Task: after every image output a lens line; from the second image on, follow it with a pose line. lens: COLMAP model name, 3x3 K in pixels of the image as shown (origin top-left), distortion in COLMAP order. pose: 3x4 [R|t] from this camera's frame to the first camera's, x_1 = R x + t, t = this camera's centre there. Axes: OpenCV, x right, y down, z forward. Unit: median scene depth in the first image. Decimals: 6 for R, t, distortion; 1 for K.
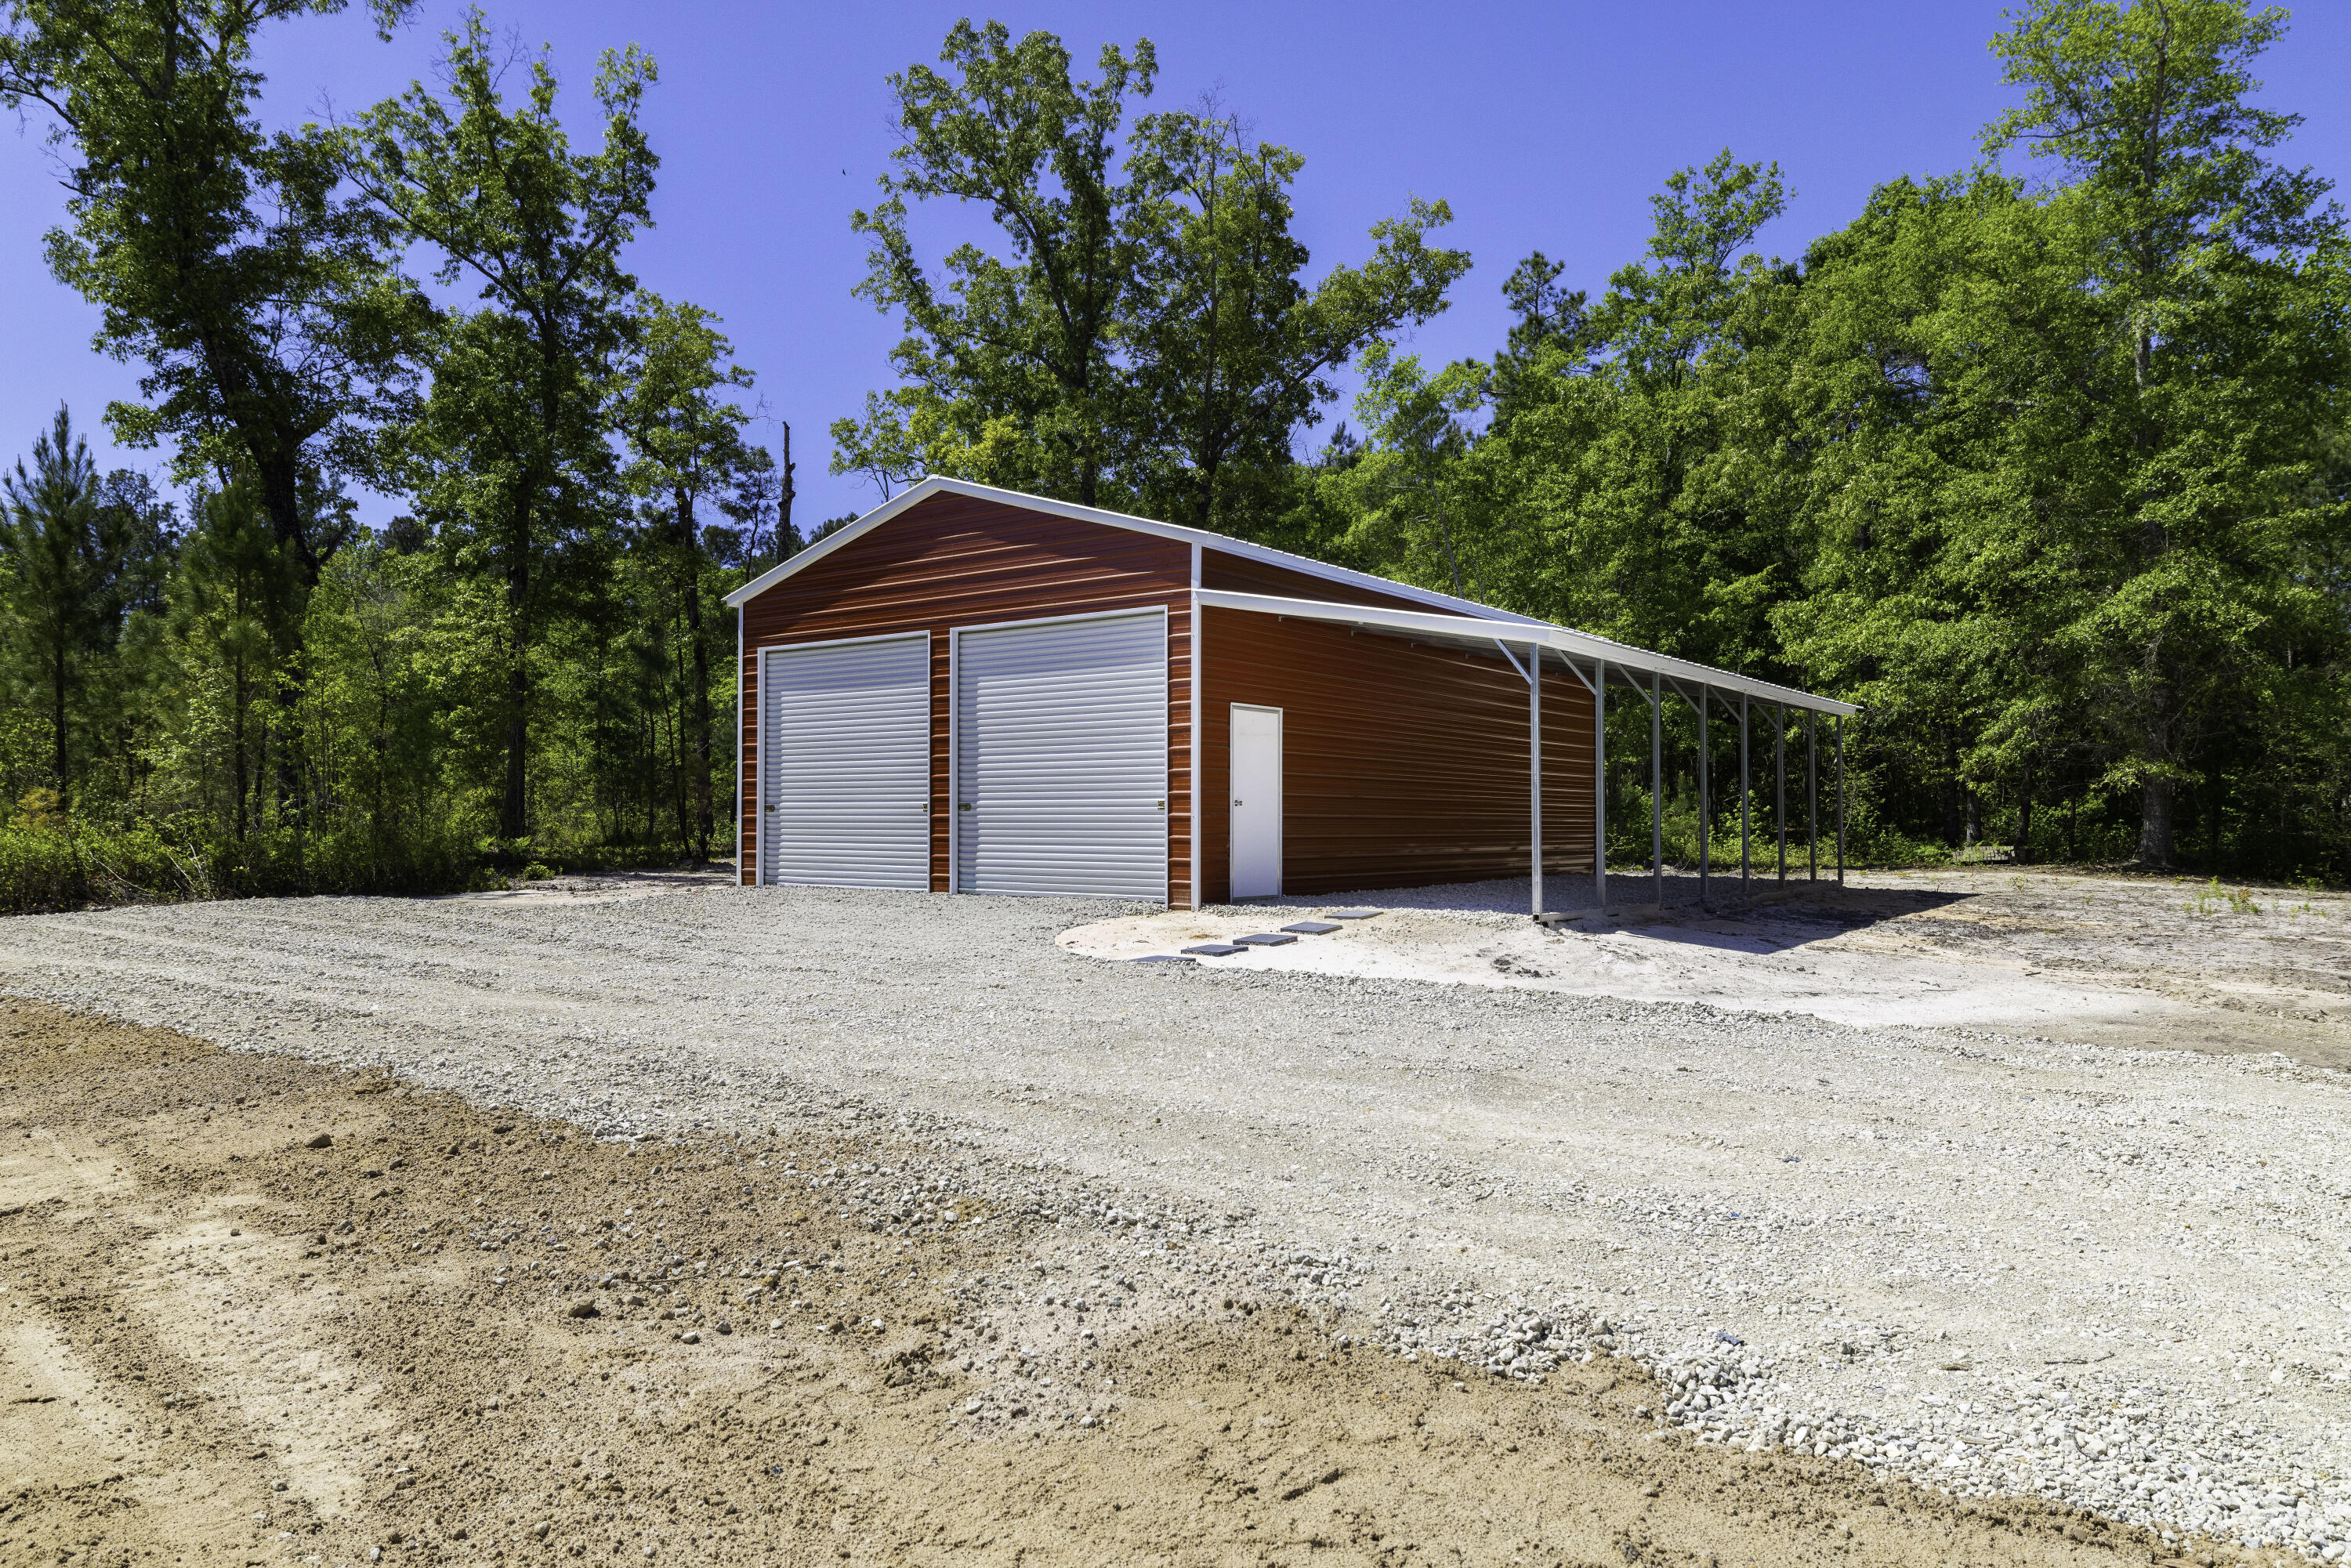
lens RADIAL K [[1531.1, 0, 1184.8], [0, 1531.1, 780.4], [0, 0, 1]] dist [-0.006559, 0.010260]
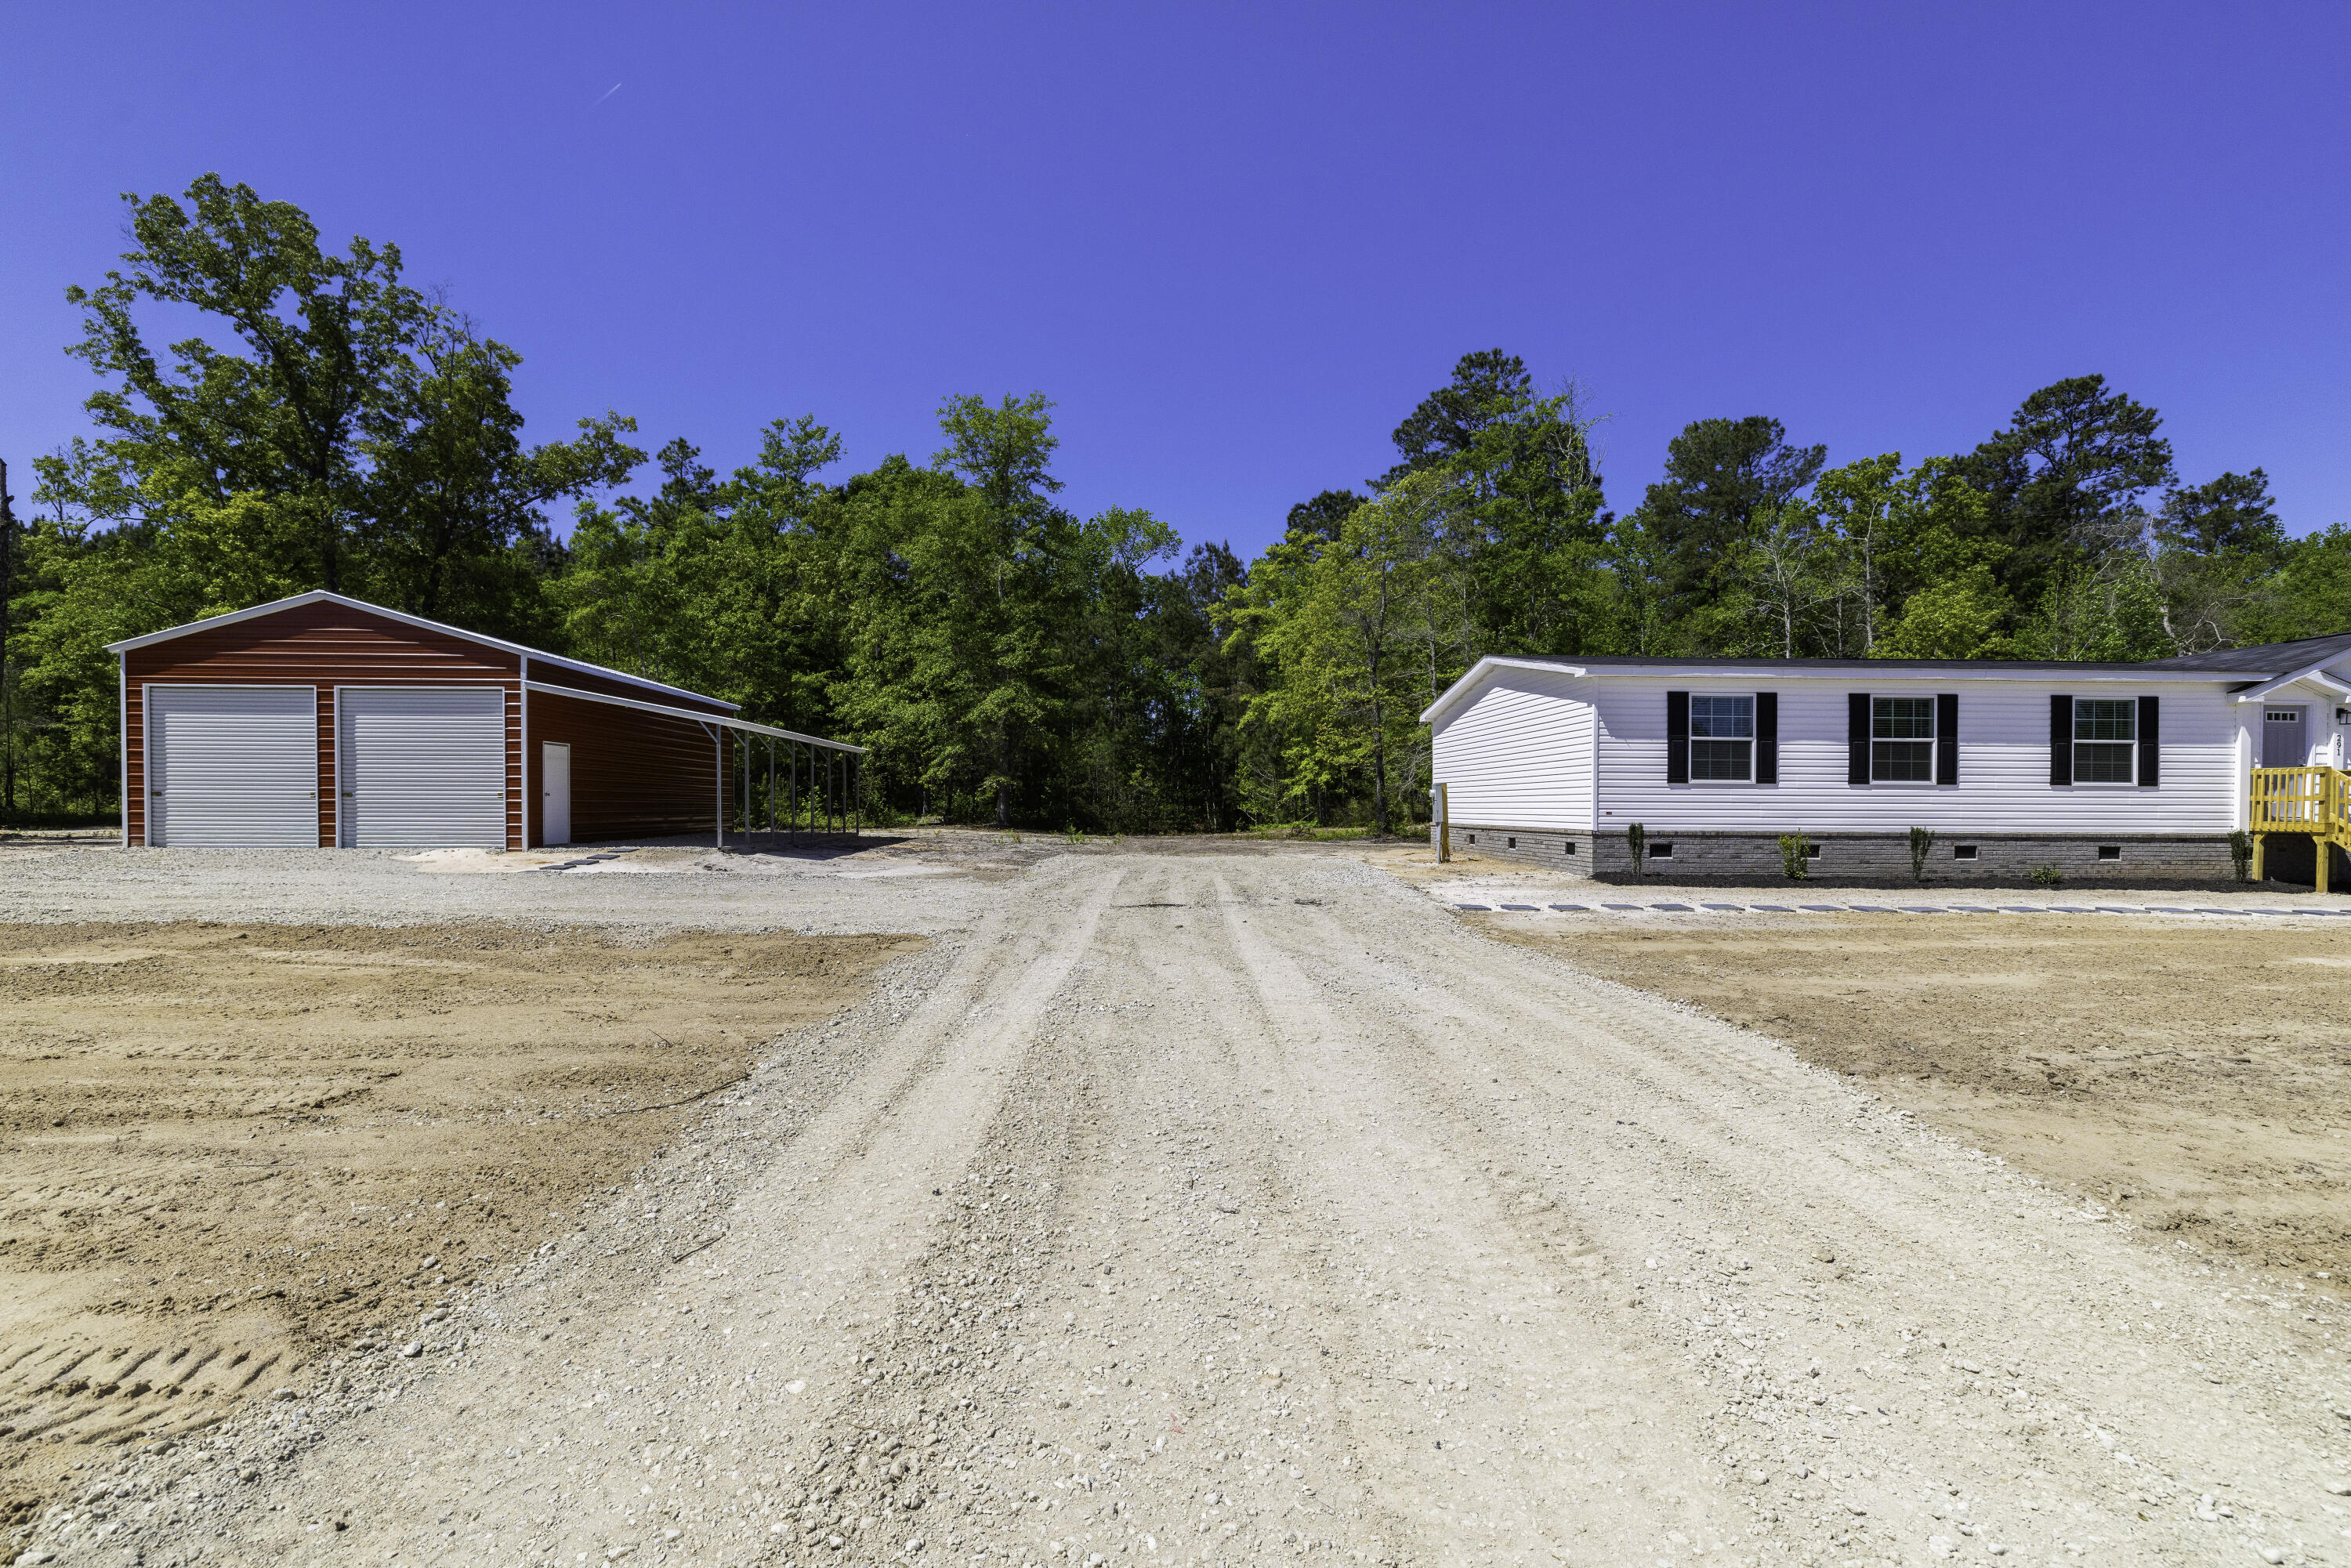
lens RADIAL K [[1019.3, 0, 1162.6], [0, 1019.3, 822.6], [0, 0, 1]] dist [-0.006494, 0.003478]
pose [[0.775874, -0.008773, 0.630827, -0.087150], [-0.020976, 0.998992, 0.039691, -0.008453], [-0.630539, -0.044027, 0.774908, -0.234553]]
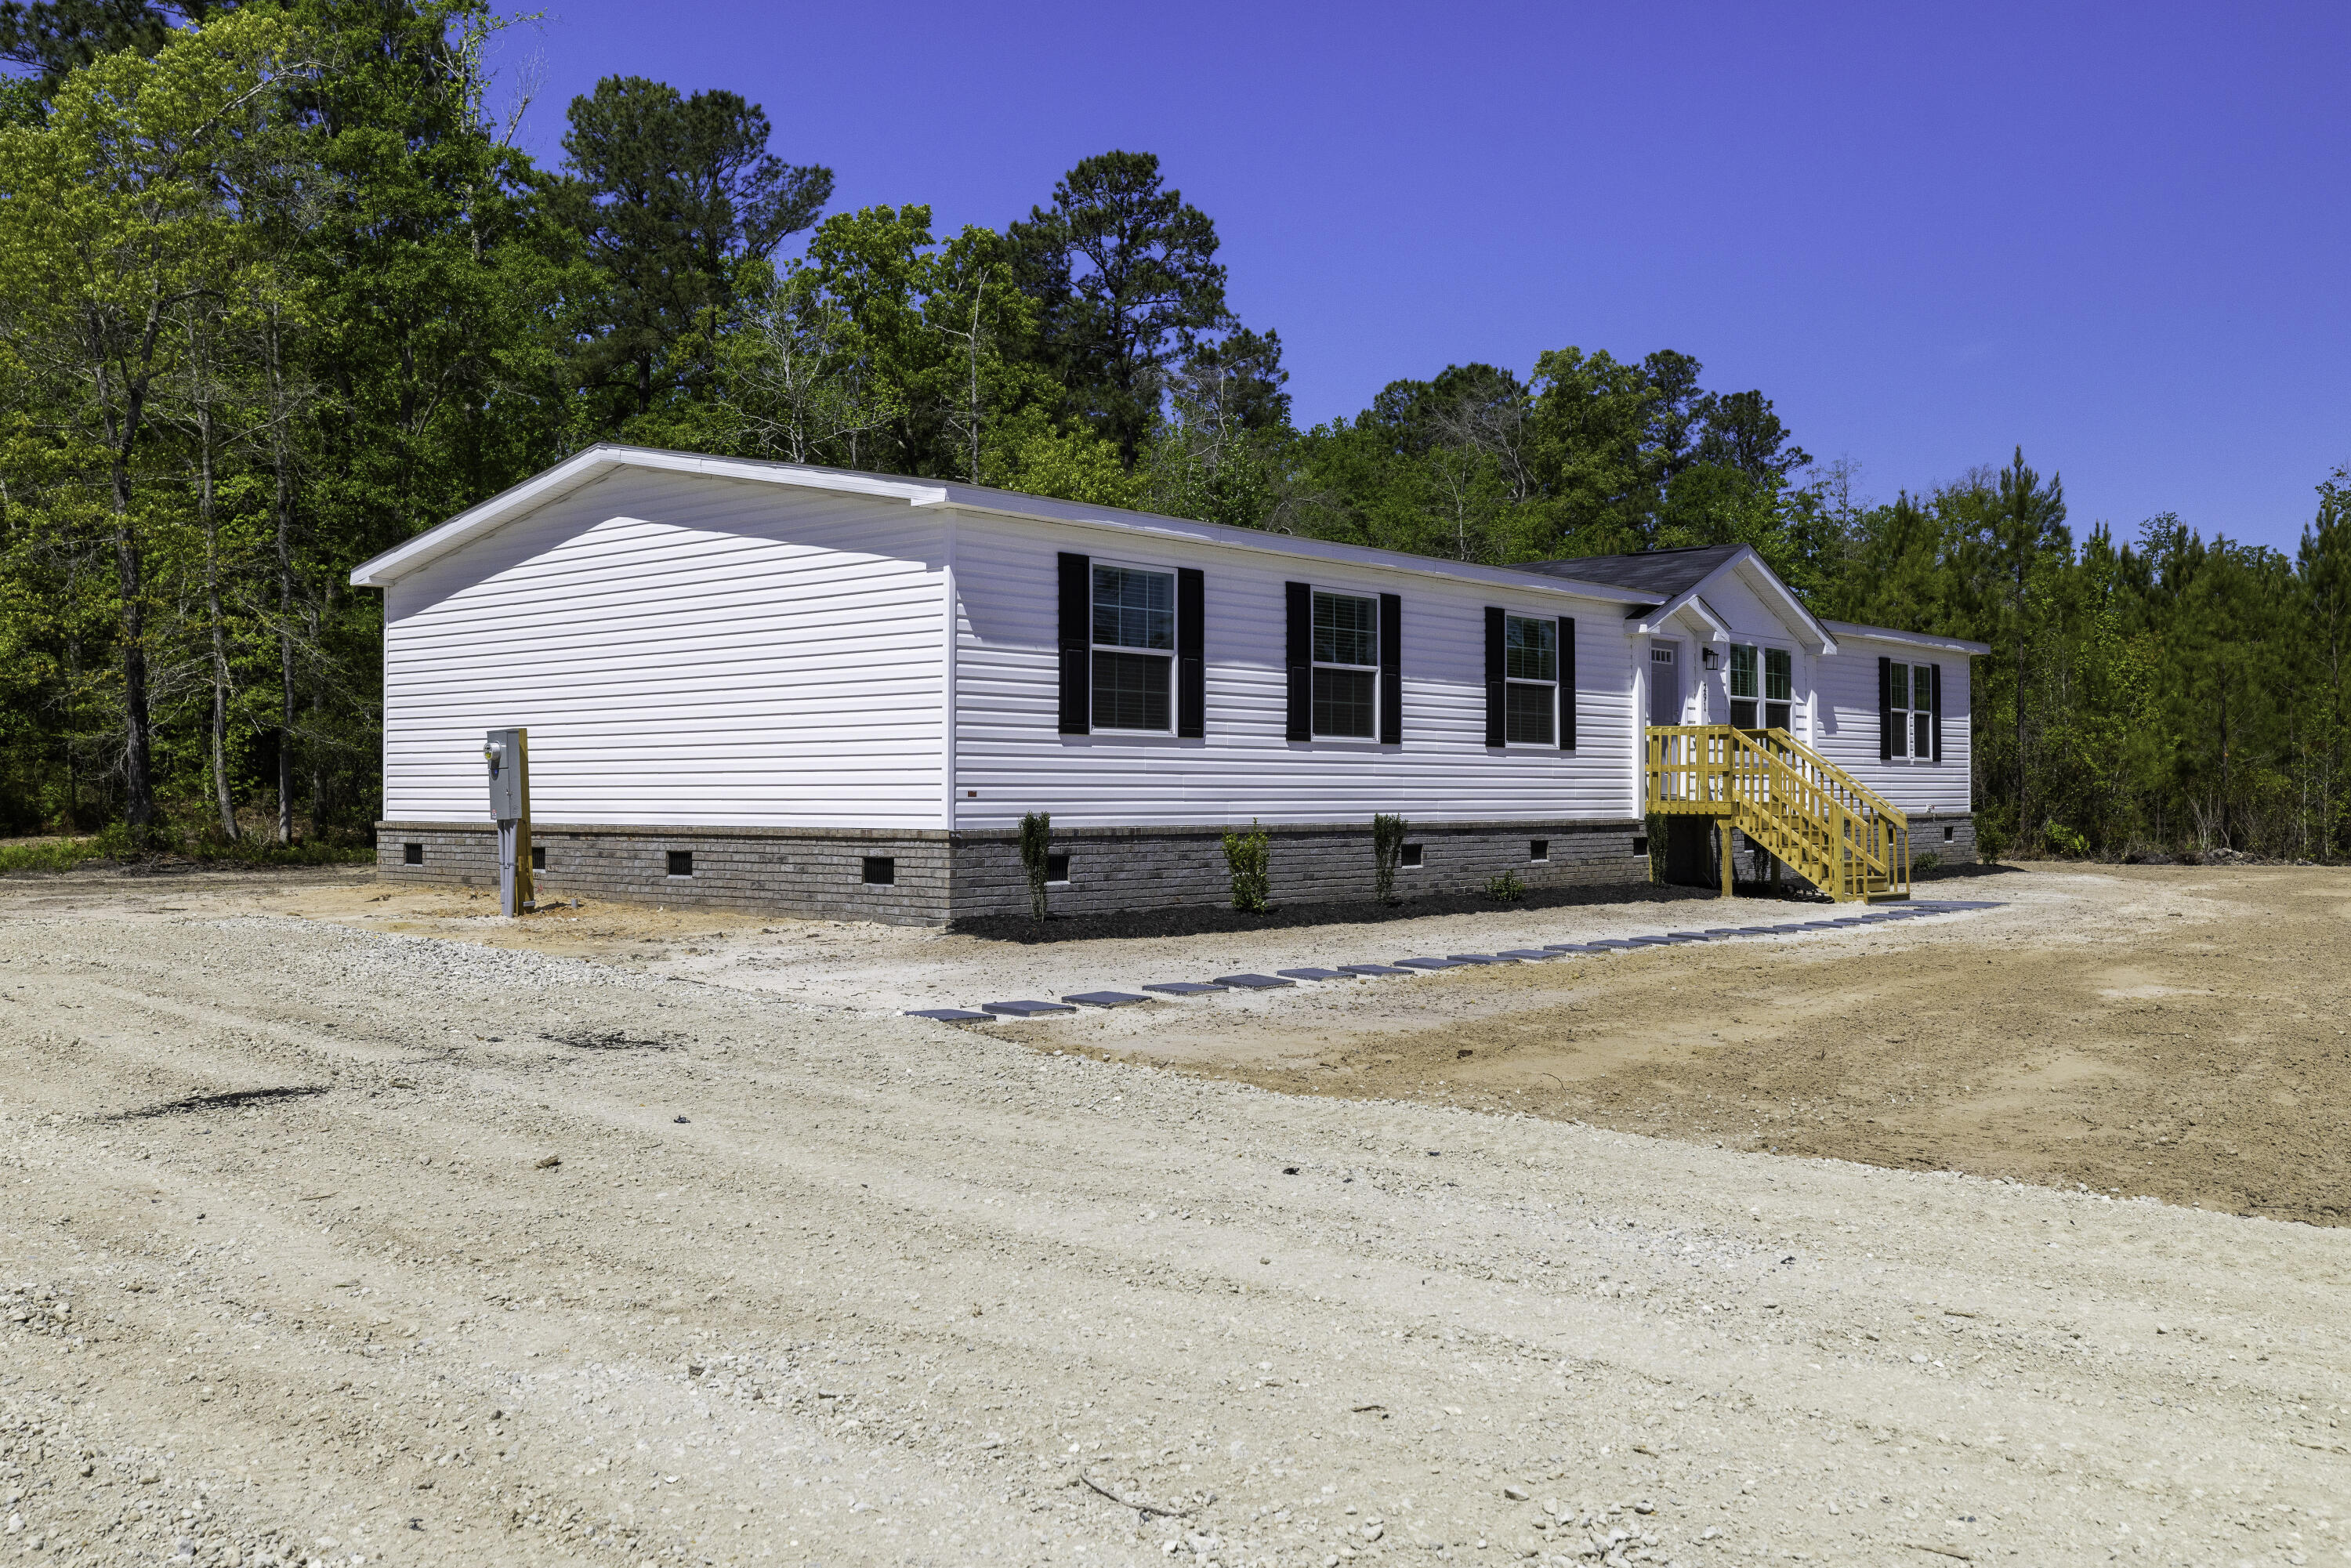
lens RADIAL K [[2005.4, 0, 1147.1], [0, 2005.4, 745.8], [0, 0, 1]] dist [0.005138, 0.004326]
pose [[0.083500, 0.021187, 0.996283, -0.066823], [-0.028388, 0.999419, -0.018874, -0.000311], [-0.996103, -0.026706, 0.084053, -0.040435]]
